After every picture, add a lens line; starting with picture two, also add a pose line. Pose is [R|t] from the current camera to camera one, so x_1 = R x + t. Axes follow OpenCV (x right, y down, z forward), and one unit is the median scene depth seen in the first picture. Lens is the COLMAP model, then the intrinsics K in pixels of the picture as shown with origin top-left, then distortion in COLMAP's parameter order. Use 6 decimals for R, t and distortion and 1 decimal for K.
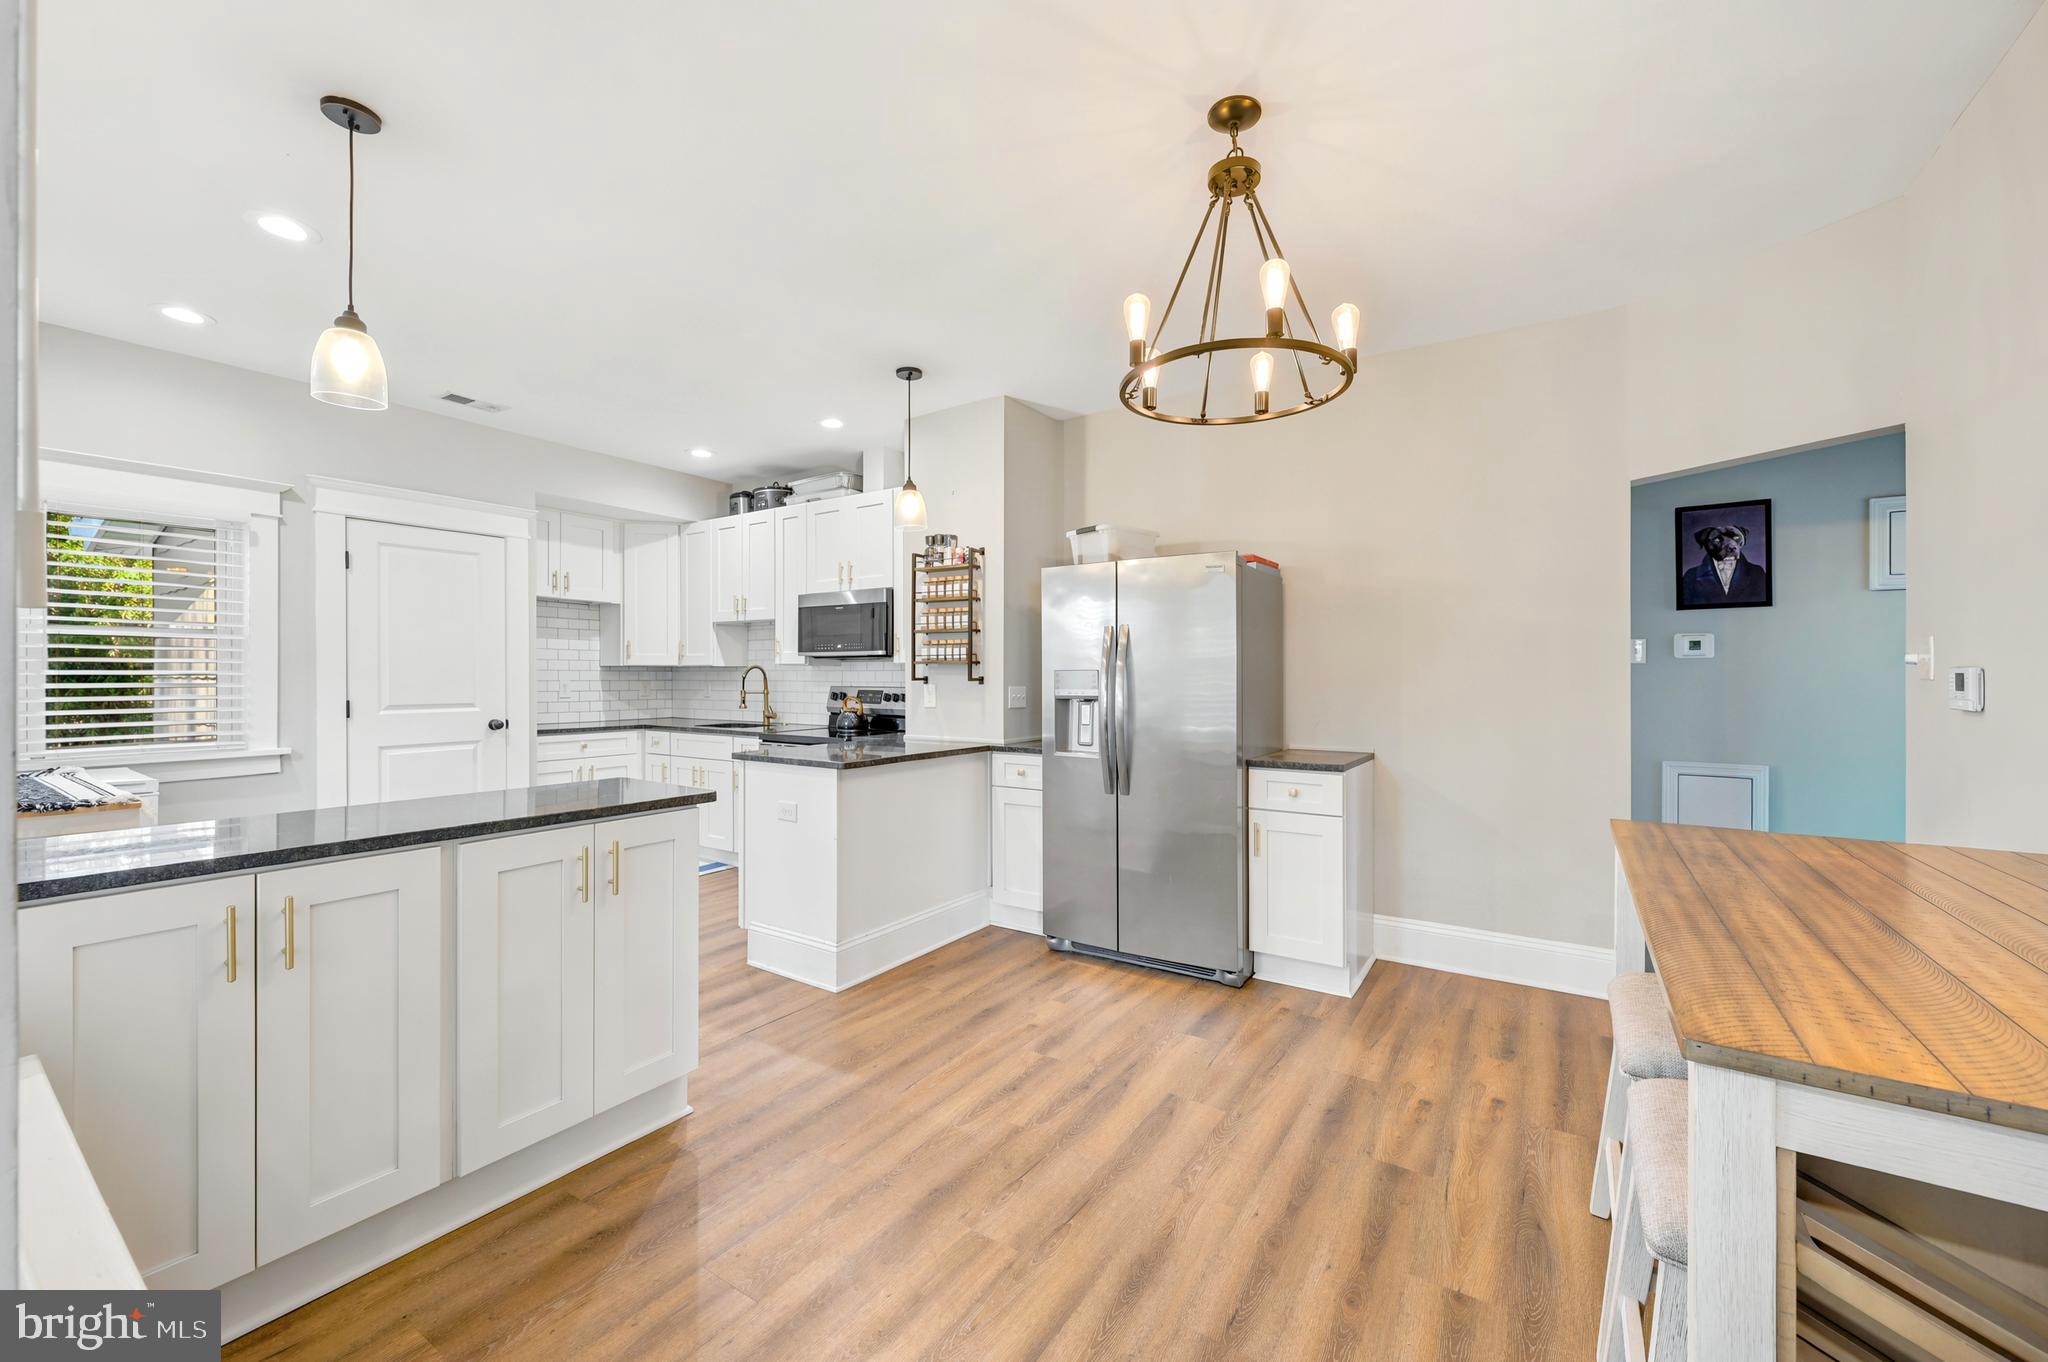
lens RADIAL K [[794.5, 0, 1022.0], [0, 794.5, 680.4], [0, 0, 1]] dist [-0.003944, -0.000463]
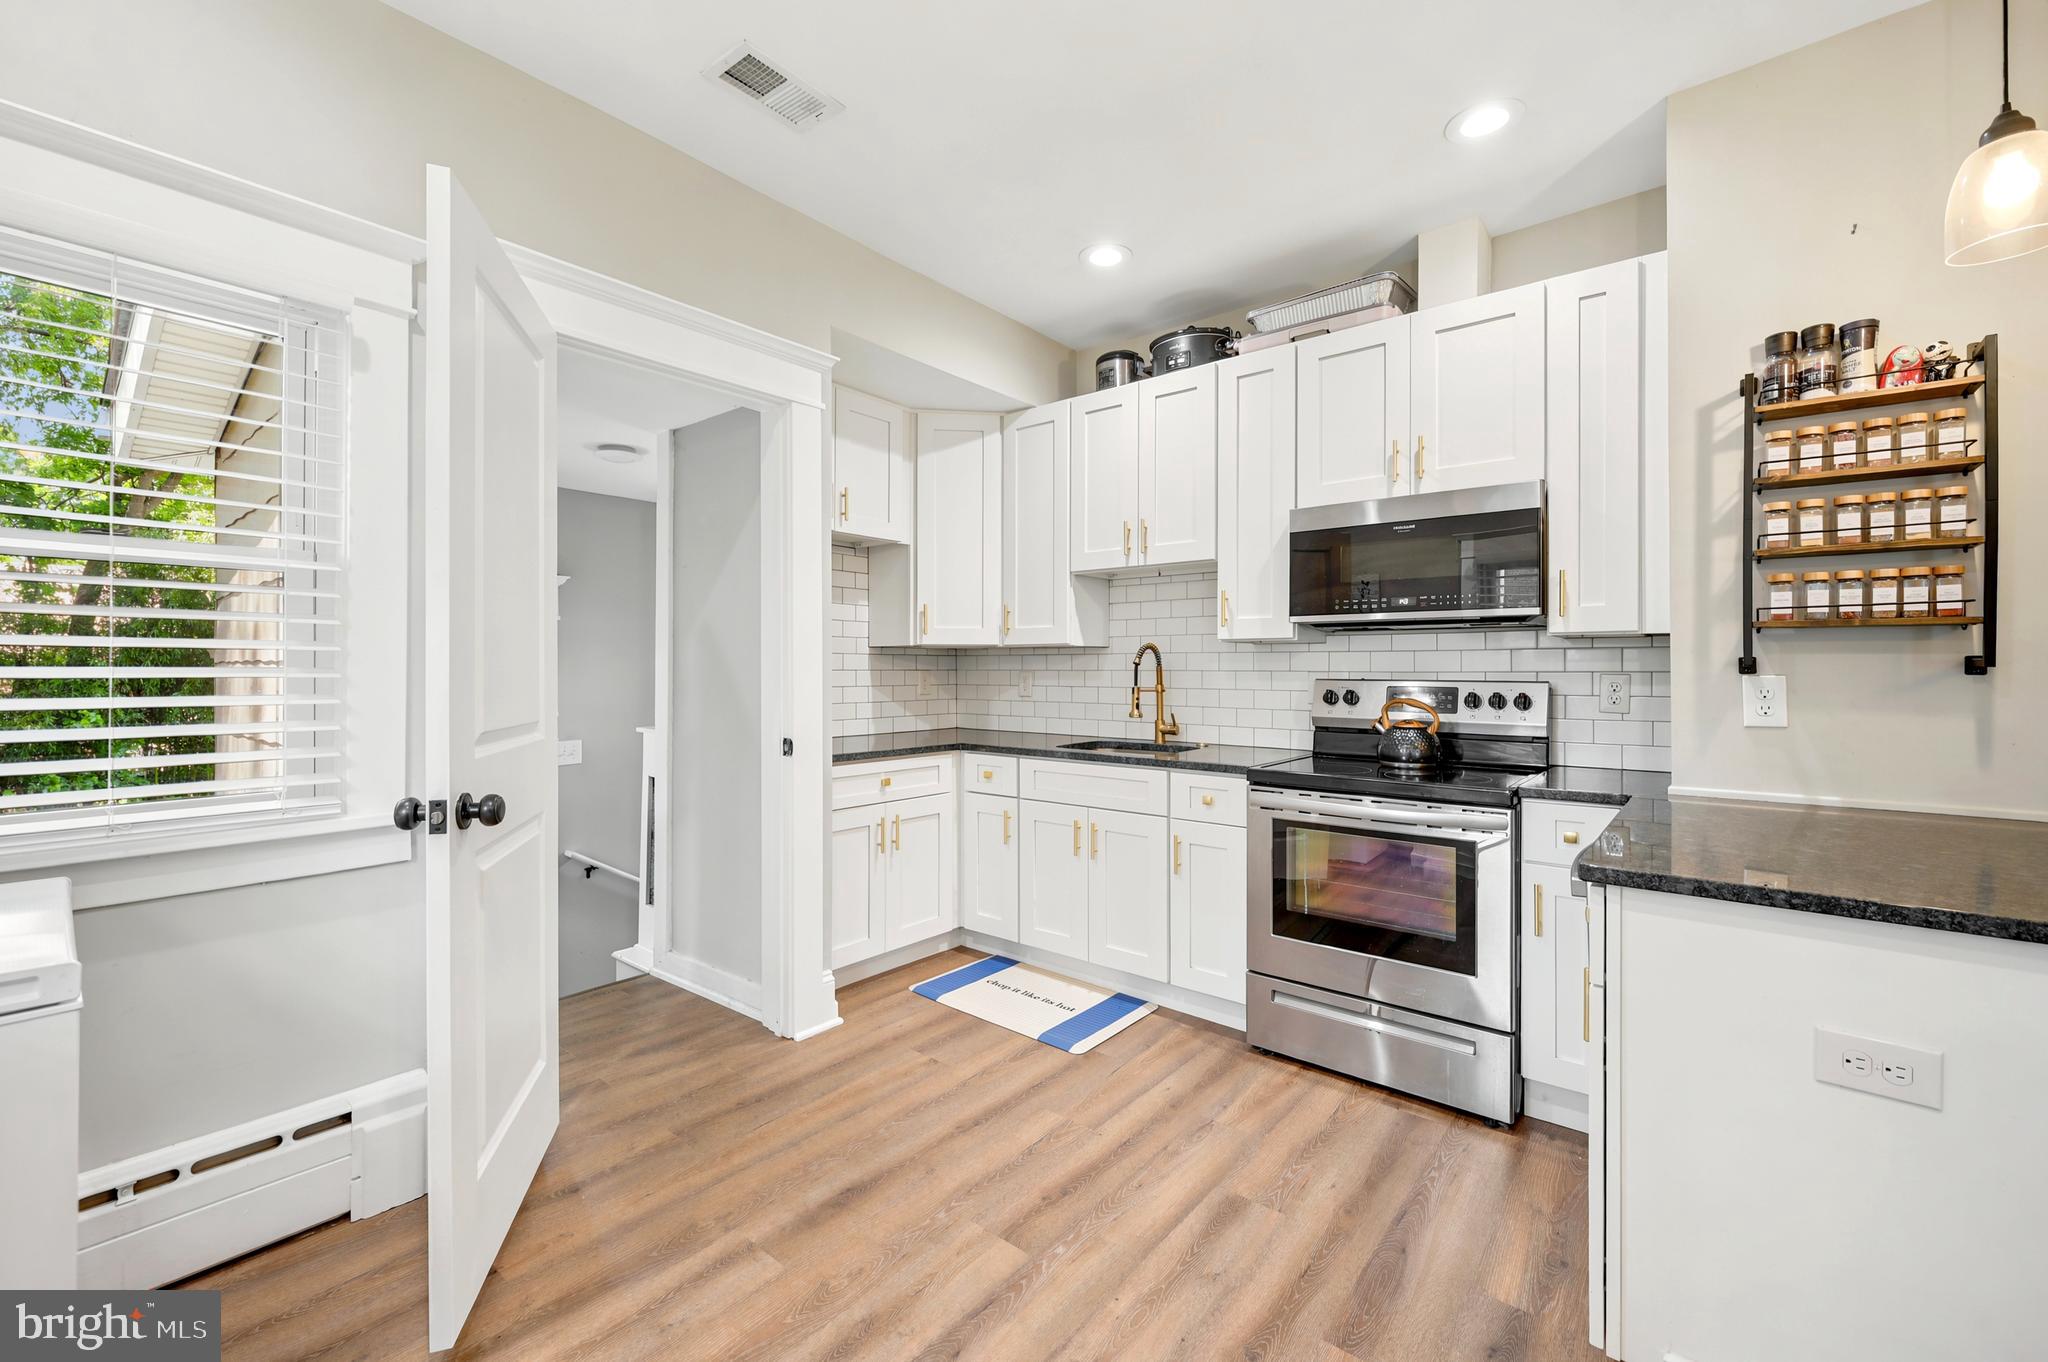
lens RADIAL K [[839.2, 0, 1020.3], [0, 839.2, 679.4], [0, 0, 1]] dist [-0.000591, 0.000144]
pose [[0.994795, 0.003928, -0.101816, -0.377911], [-0.003691, 0.999990, 0.002508, 0.006427], [0.101825, -0.002119, 0.994800, 0.387899]]
